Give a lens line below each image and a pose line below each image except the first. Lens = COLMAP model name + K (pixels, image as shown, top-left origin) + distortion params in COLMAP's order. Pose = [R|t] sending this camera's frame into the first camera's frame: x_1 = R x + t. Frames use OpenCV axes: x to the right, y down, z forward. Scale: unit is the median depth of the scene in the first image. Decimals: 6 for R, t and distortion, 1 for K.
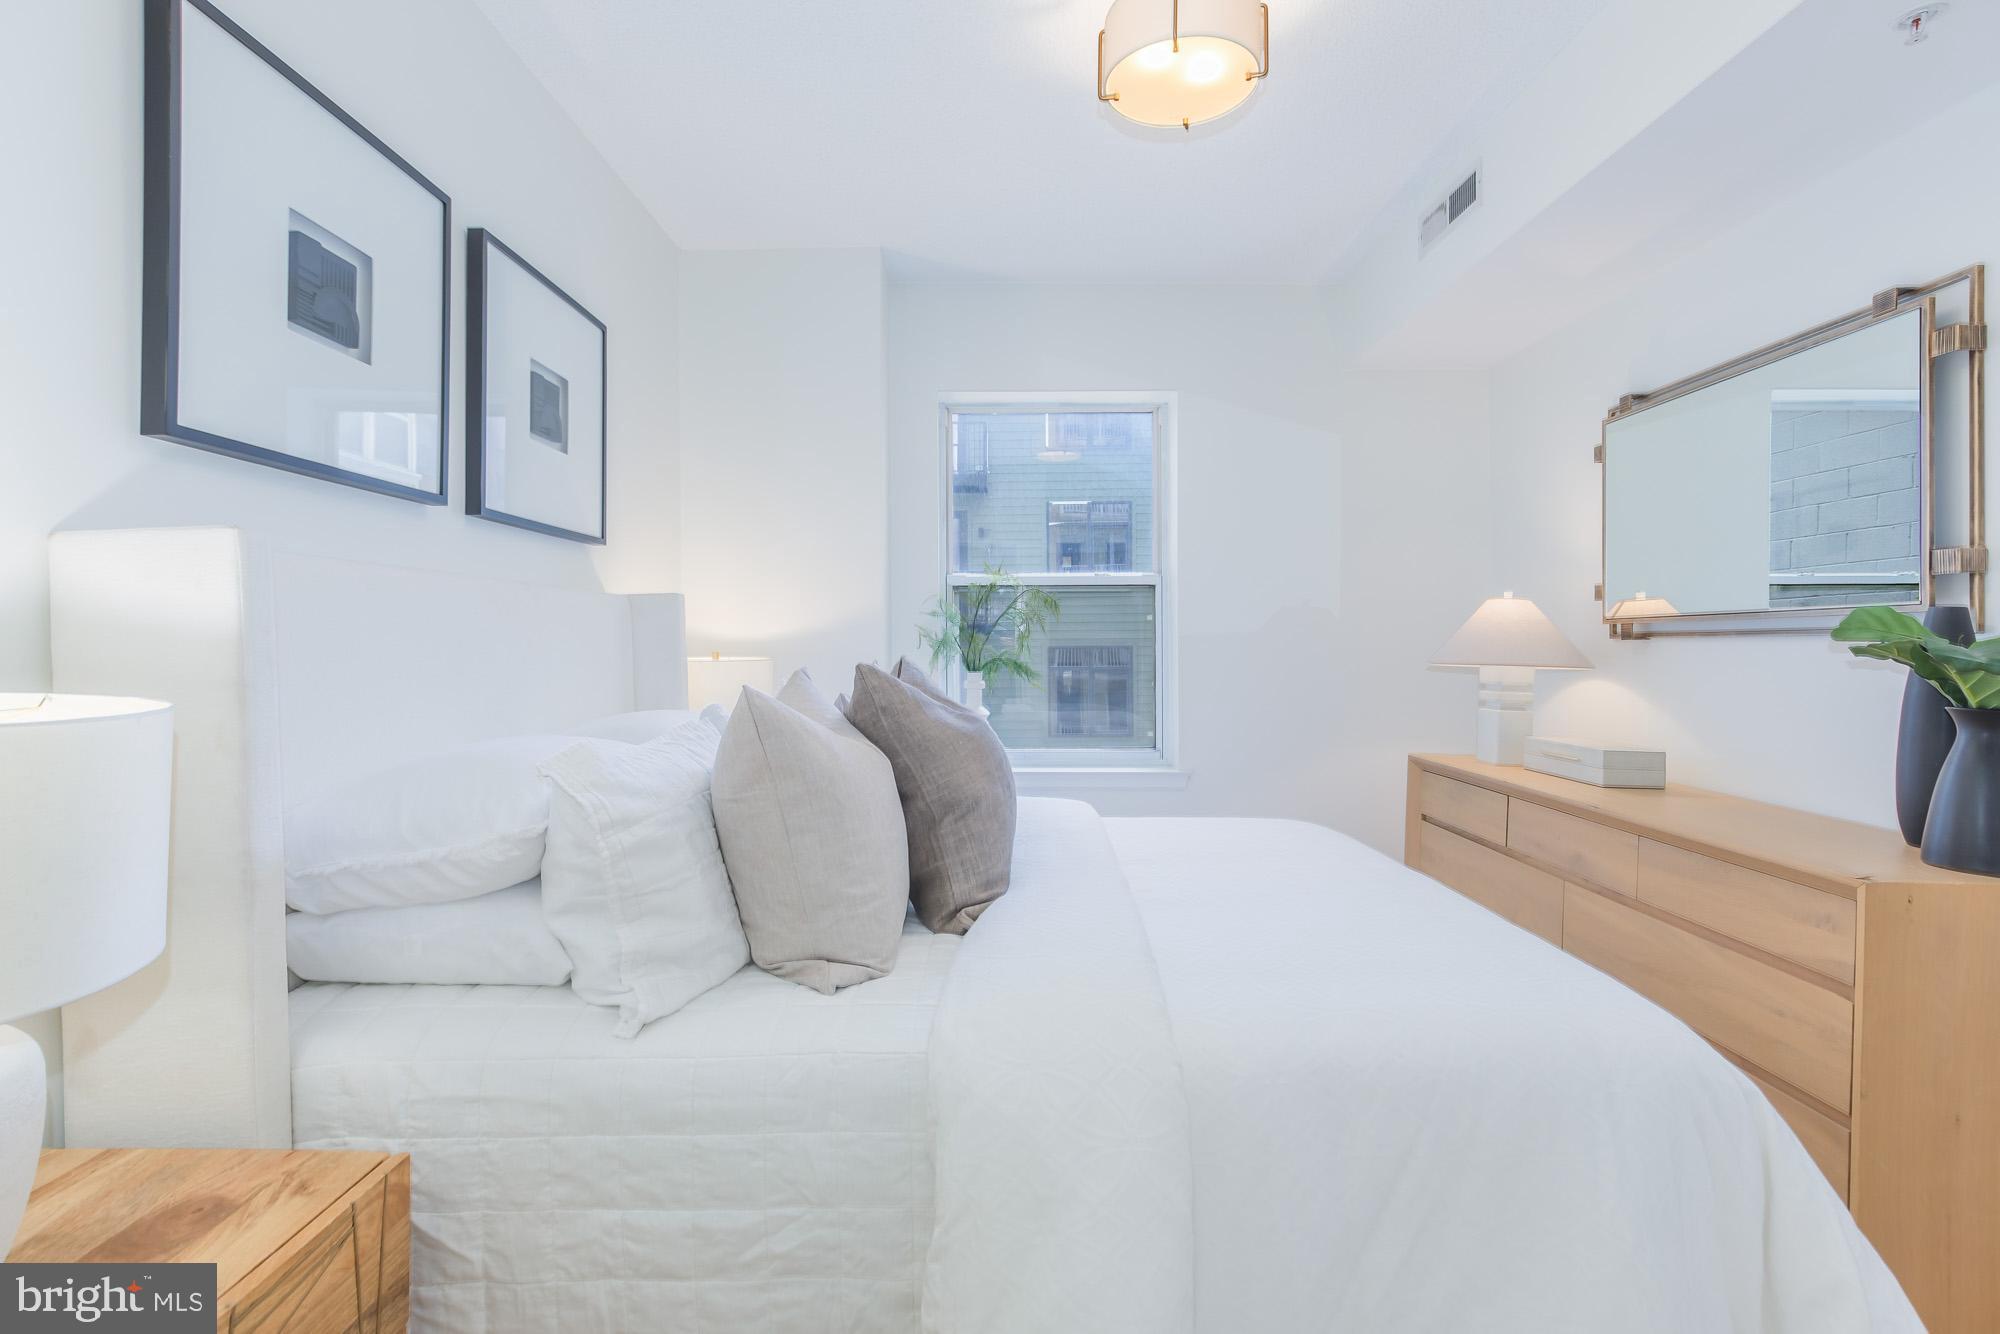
lens RADIAL K [[926.6, 0, 998.9], [0, 926.6, 656.6], [0, 0, 1]] dist [0.000926, -0.000052]
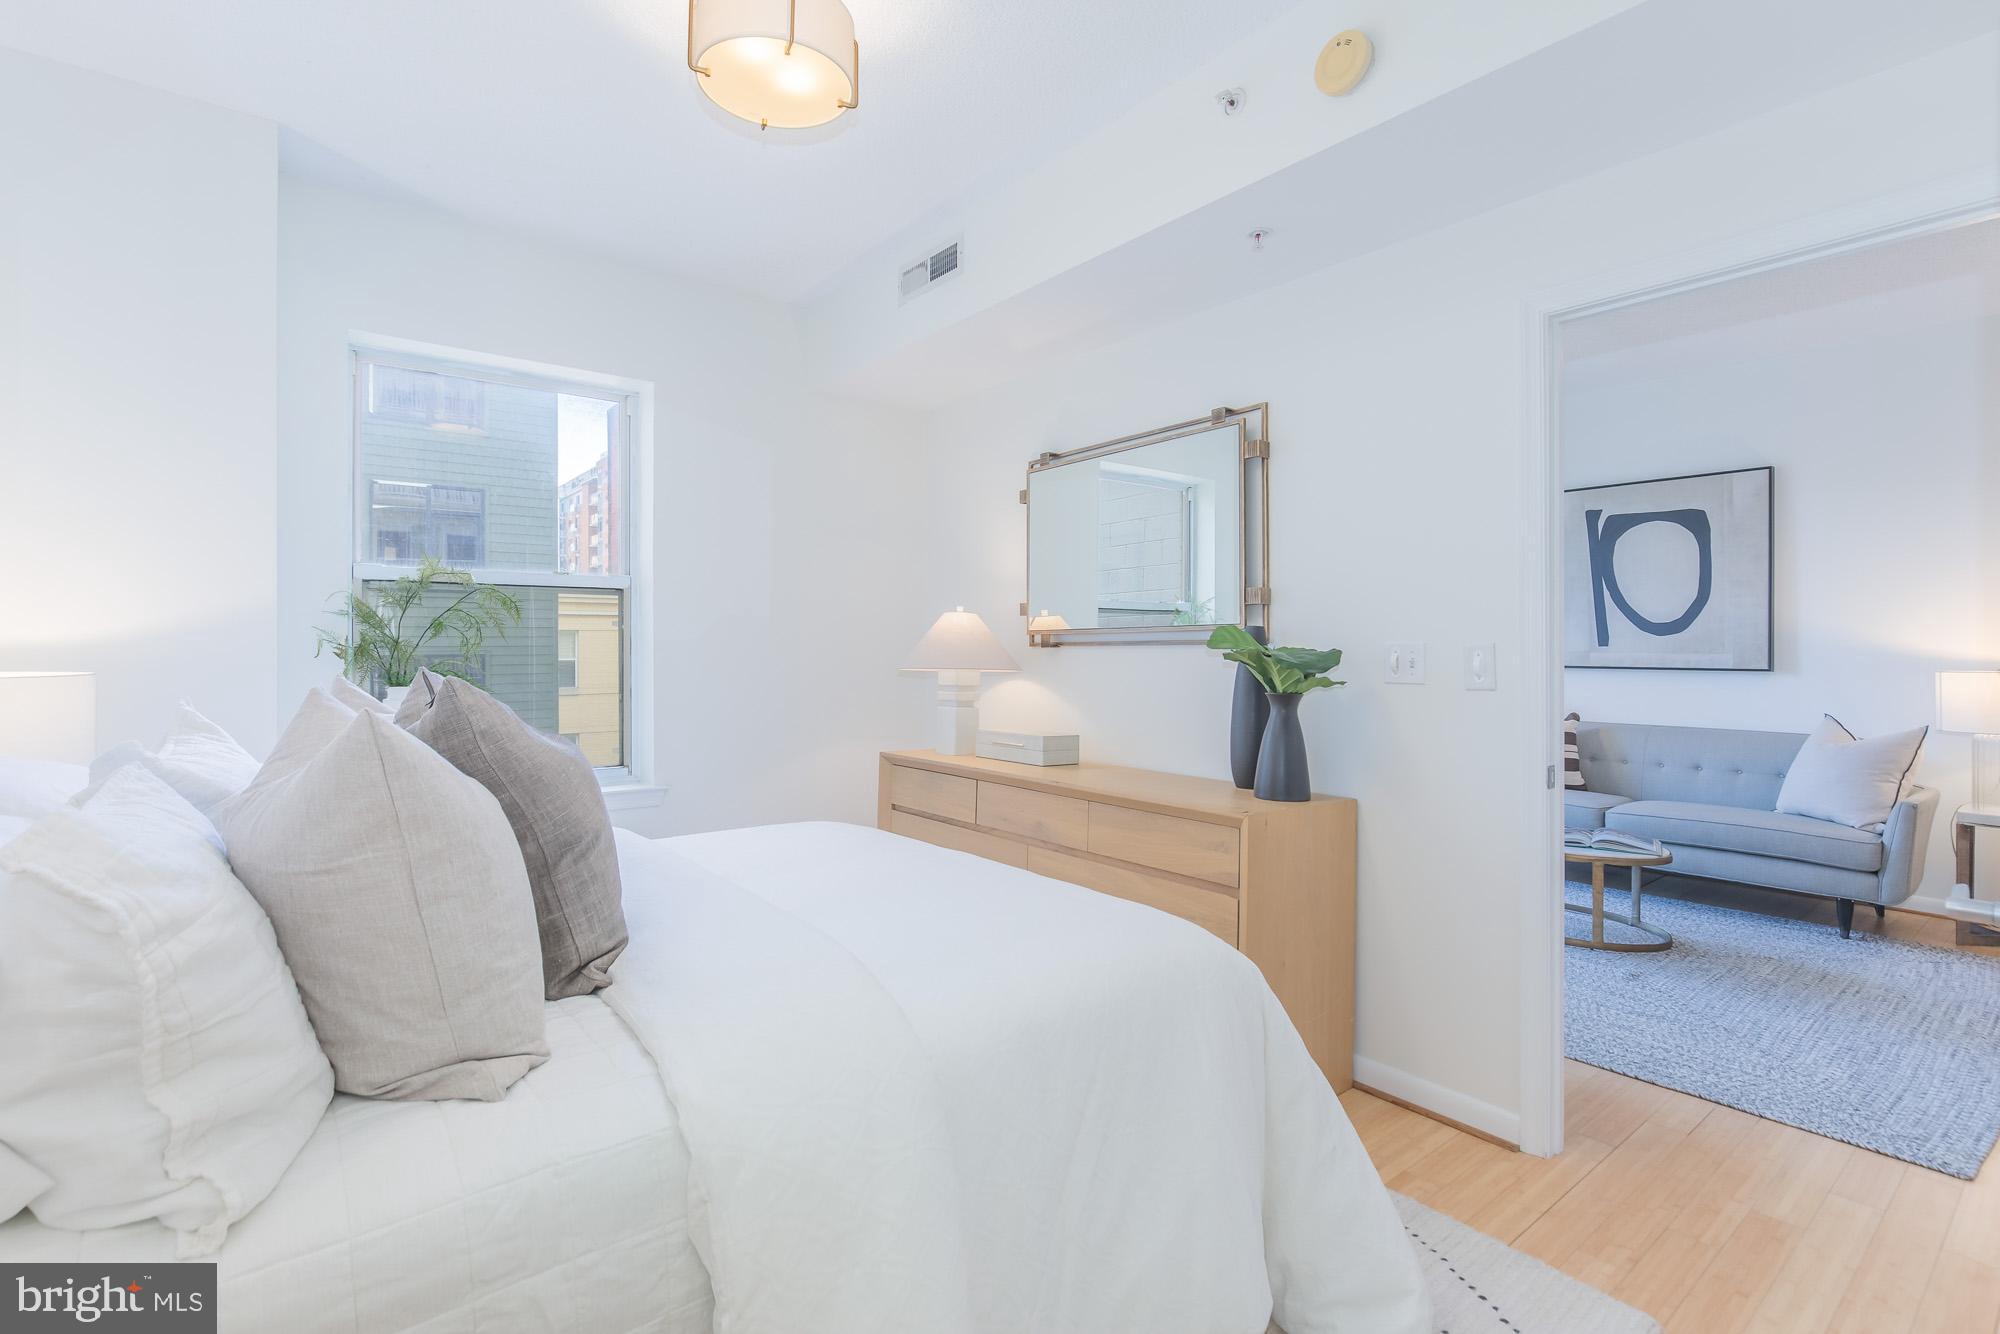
lens RADIAL K [[931.1, 0, 996.7], [0, 931.1, 652.9], [0, 0, 1]] dist [-0.001009, -0.000087]
pose [[0.783296, -0.001960, 0.621646, -0.235817], [0.009061, 0.999925, -0.008265, -0.002004], [-0.621583, 0.012107, 0.783255, 0.081832]]
